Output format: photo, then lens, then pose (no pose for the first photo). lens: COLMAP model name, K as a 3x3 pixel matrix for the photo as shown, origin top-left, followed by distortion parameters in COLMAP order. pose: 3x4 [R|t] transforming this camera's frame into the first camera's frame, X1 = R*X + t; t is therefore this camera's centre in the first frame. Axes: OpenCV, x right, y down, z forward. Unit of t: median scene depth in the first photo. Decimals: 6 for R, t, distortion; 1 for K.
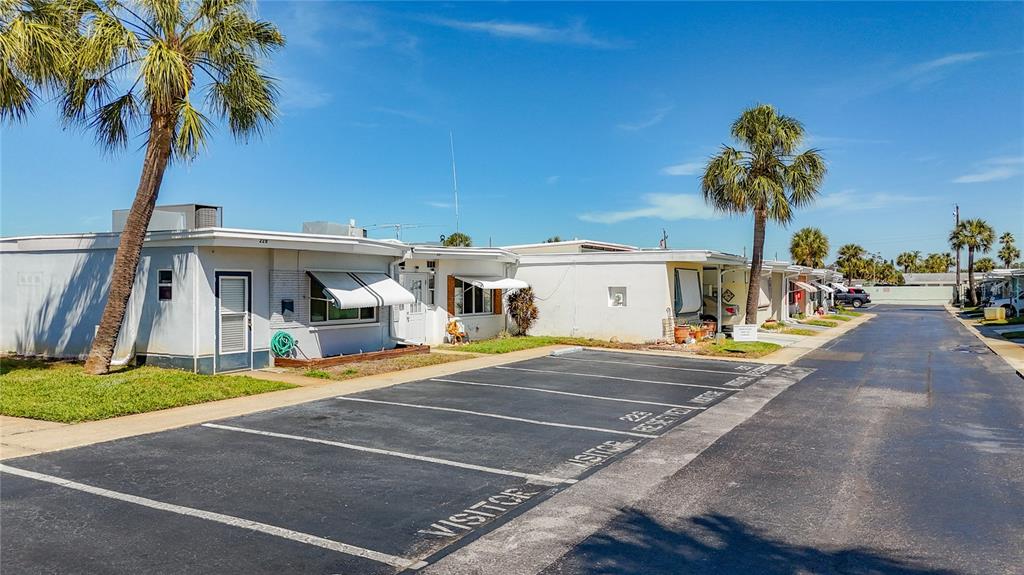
lens RADIAL K [[734.4, 0, 512.0], [0, 734.4, 287.5], [0, 0, 1]] dist [0.079681, -0.002204]
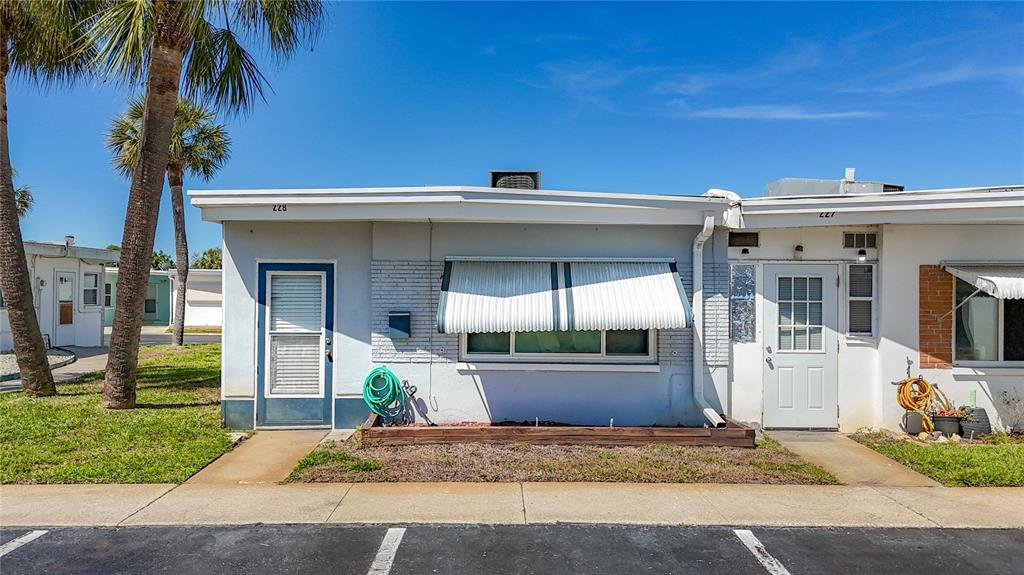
lens RADIAL K [[734.4, 0, 512.0], [0, 734.4, 287.5], [0, 0, 1]] dist [0.079681, -0.002204]
pose [[0.485411, -0.012441, -0.874198, 0.232779], [-0.007253, 0.999807, -0.018256, 0.007709], [0.874256, 0.015202, 0.485227, 0.813150]]
